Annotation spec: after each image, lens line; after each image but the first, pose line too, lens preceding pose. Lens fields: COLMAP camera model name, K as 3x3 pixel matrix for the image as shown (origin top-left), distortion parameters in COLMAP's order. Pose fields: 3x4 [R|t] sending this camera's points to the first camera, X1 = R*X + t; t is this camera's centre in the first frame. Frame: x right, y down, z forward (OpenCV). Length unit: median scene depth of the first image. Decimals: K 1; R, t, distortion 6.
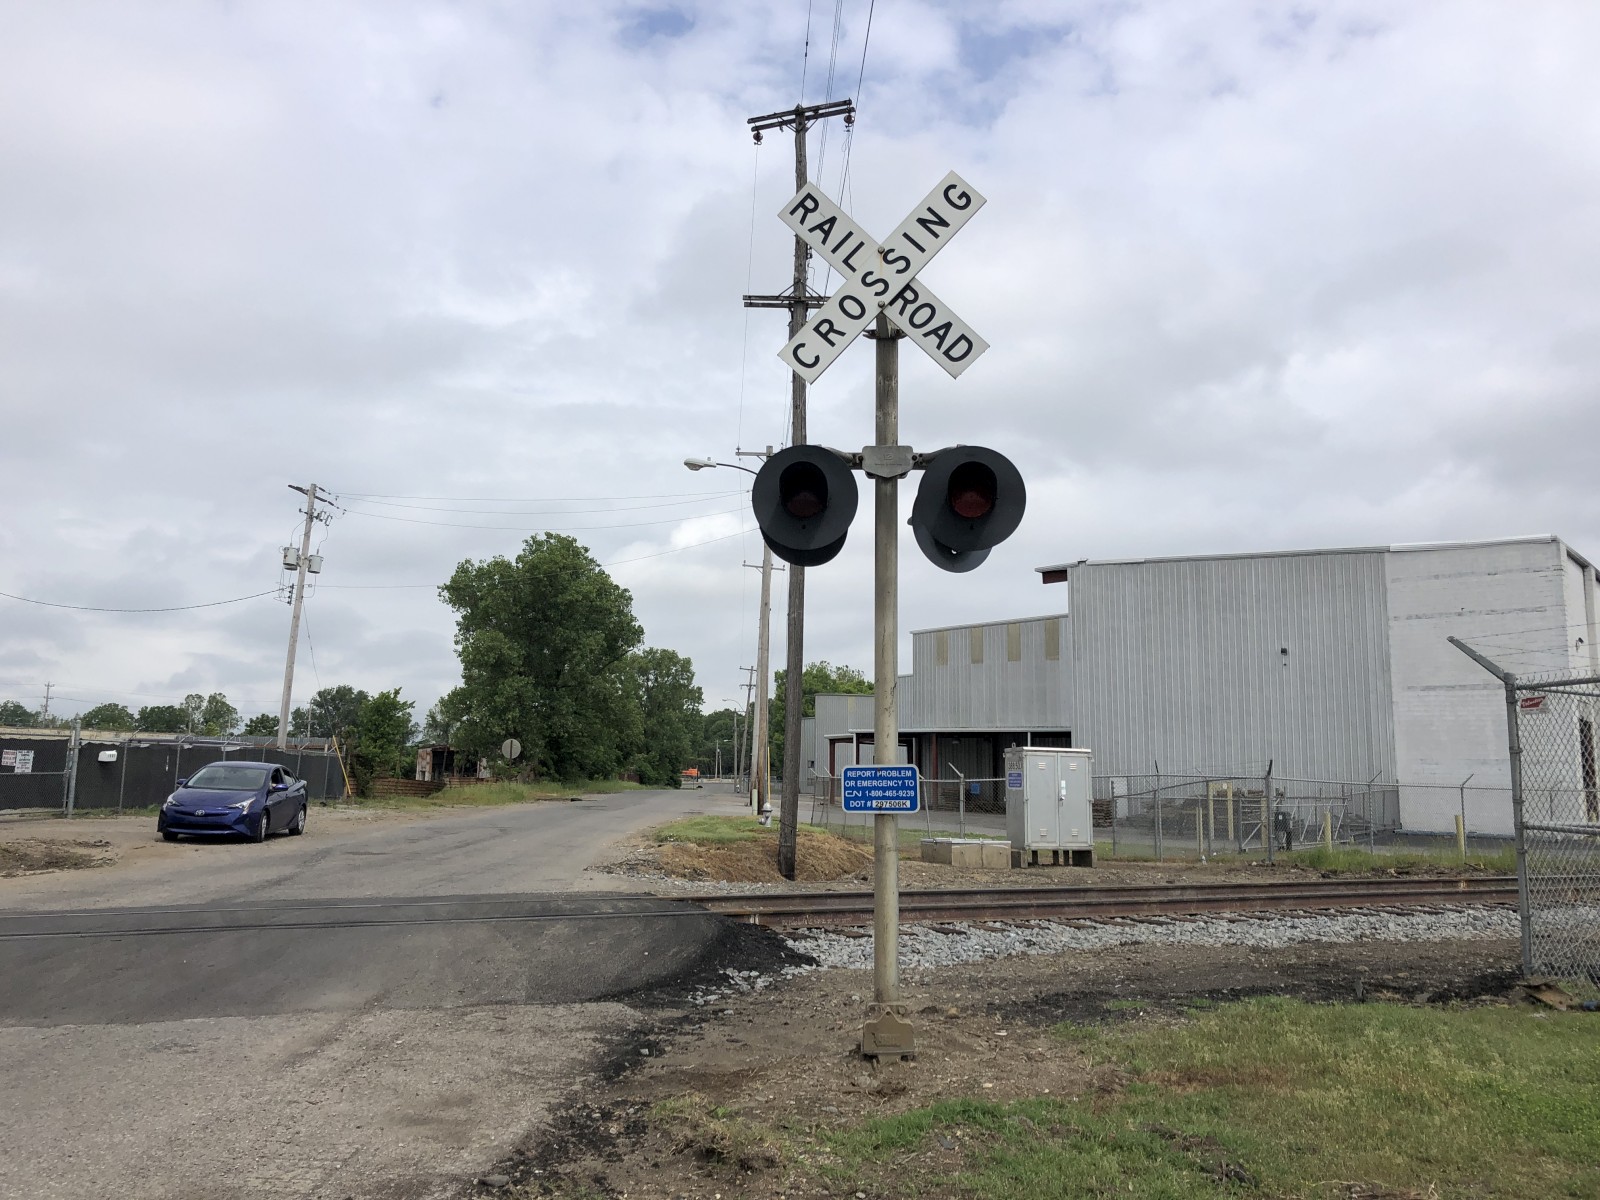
lens RADIAL K [[1310.4, 0, 799.8], [0, 1310.4, 554.3], [0, 0, 1]] dist [0.051851, -0.089311]
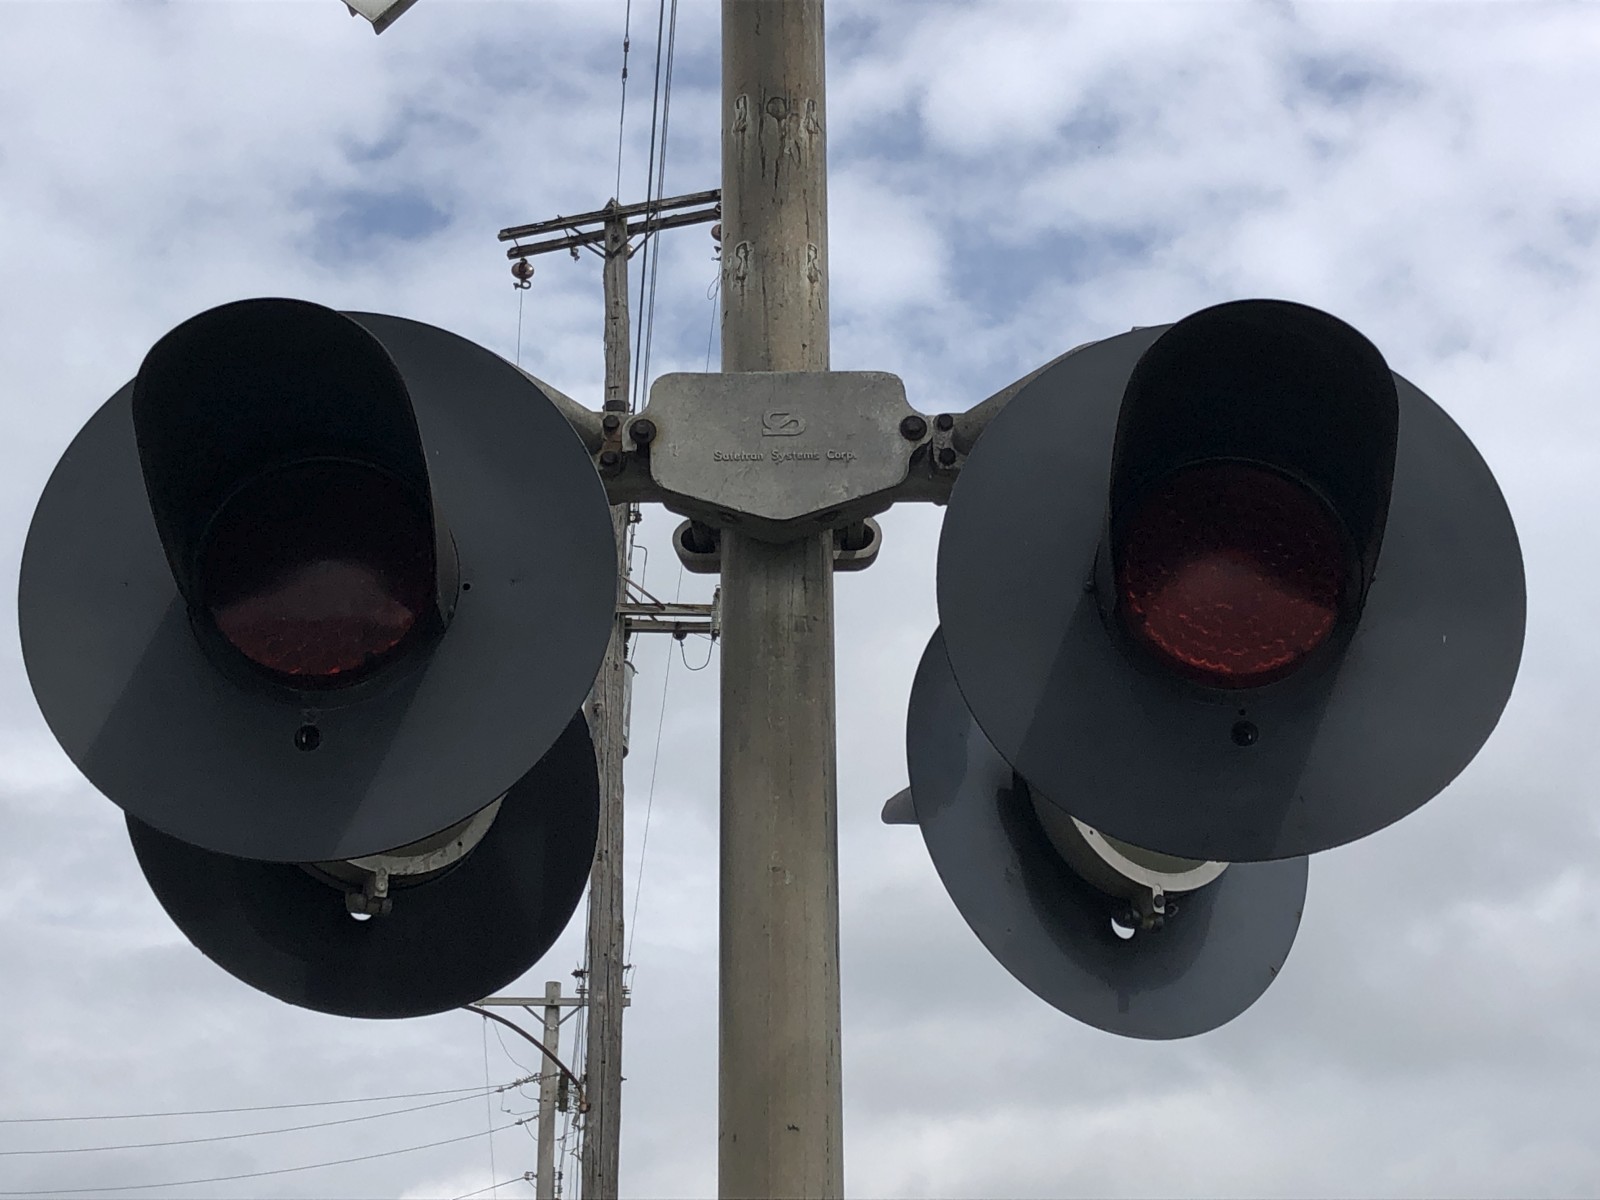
lens RADIAL K [[2566.8, 0, 800.0], [0, 2566.8, 600.0], [0, 0, 1]] dist [0.036238, 0.114094]
pose [[0.998413, -0.000918, 0.056304, 0.012559], [0.014999, 0.968080, -0.250193, 0.012375], [-0.054277, 0.250641, 0.966557, 0.164282]]
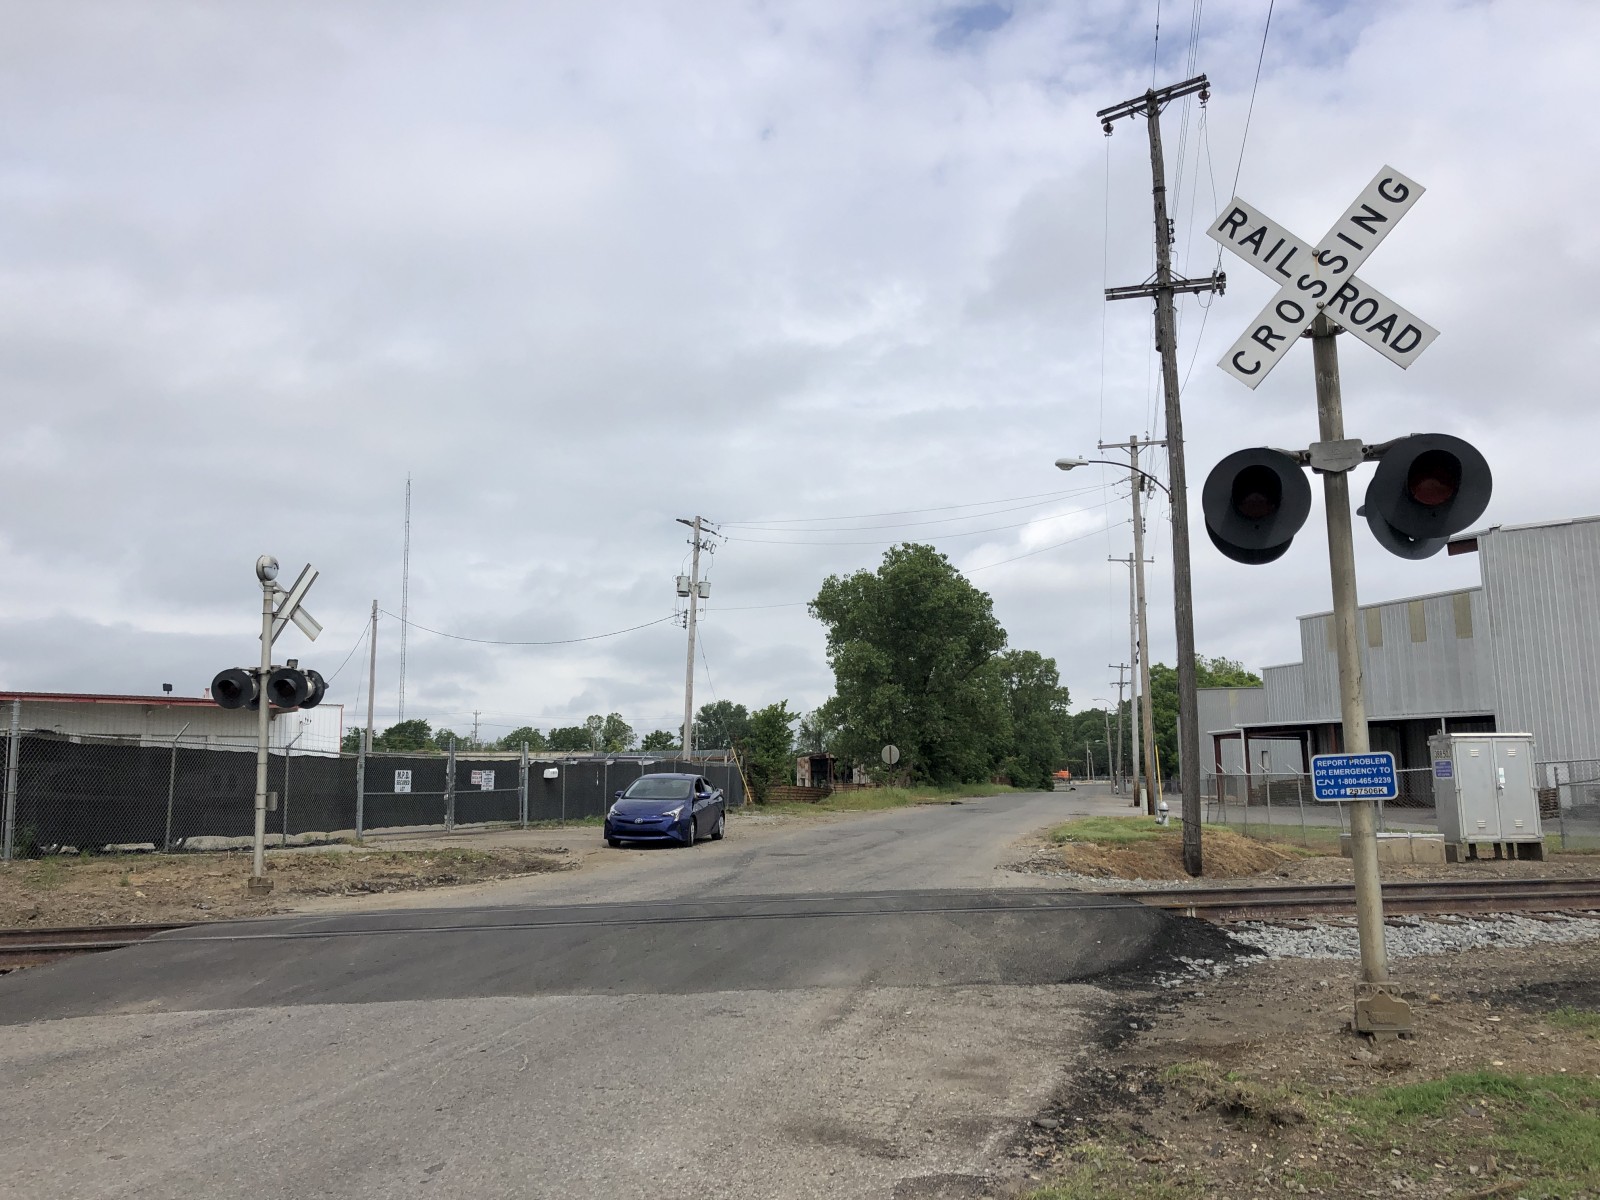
lens RADIAL K [[1321.6, 0, 777.2], [0, 1321.6, 575.9], [0, 0, 1]] dist [0.004979, -0.000452]
pose [[0.958208, -0.072839, -0.276644, -0.018744], [0.076626, 0.997056, 0.002887, -0.003894], [0.275619, -0.023964, 0.960968, -0.029012]]
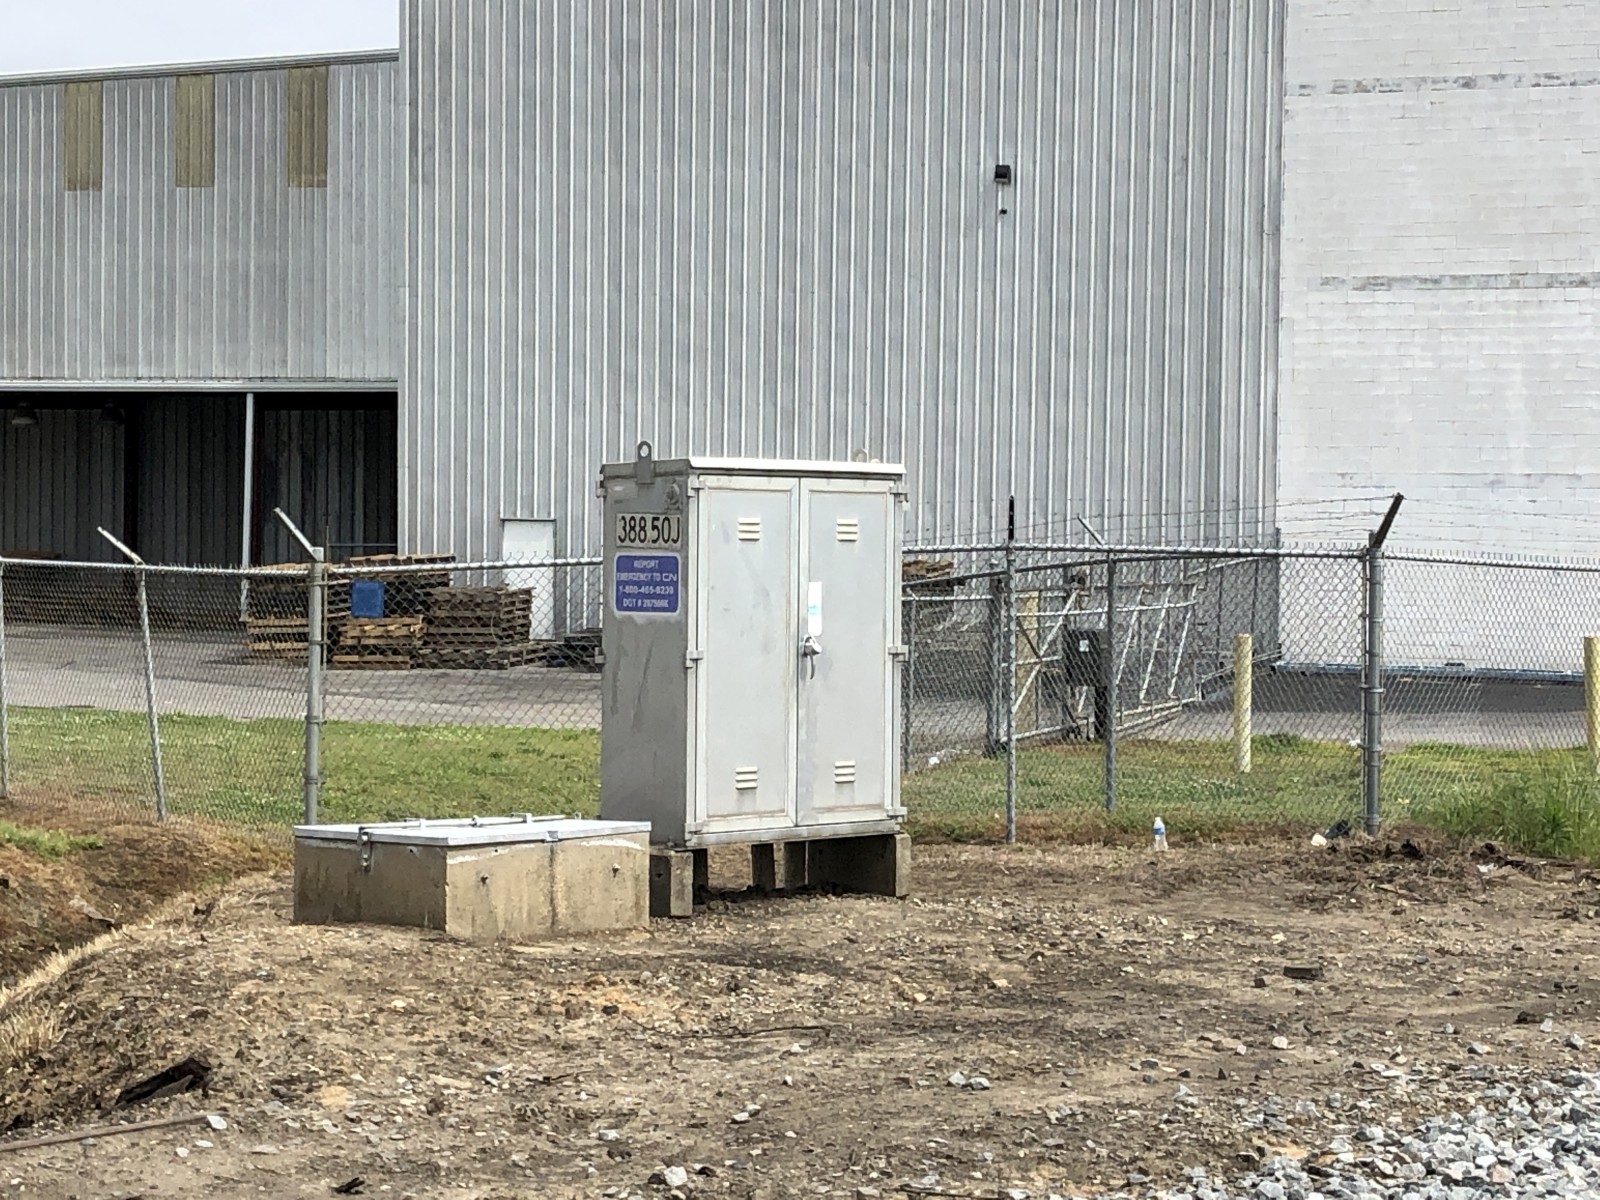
lens RADIAL K [[3355.1, 0, 800.0], [0, 3355.1, 600.0], [0, 0, 1]] dist [0.081733, 0.253935]
pose [[0.927758, -0.014607, 0.372897, -0.051771], [-0.058369, 0.981256, 0.183658, 0.050666], [-0.368590, -0.192156, 0.909515, 0.378840]]
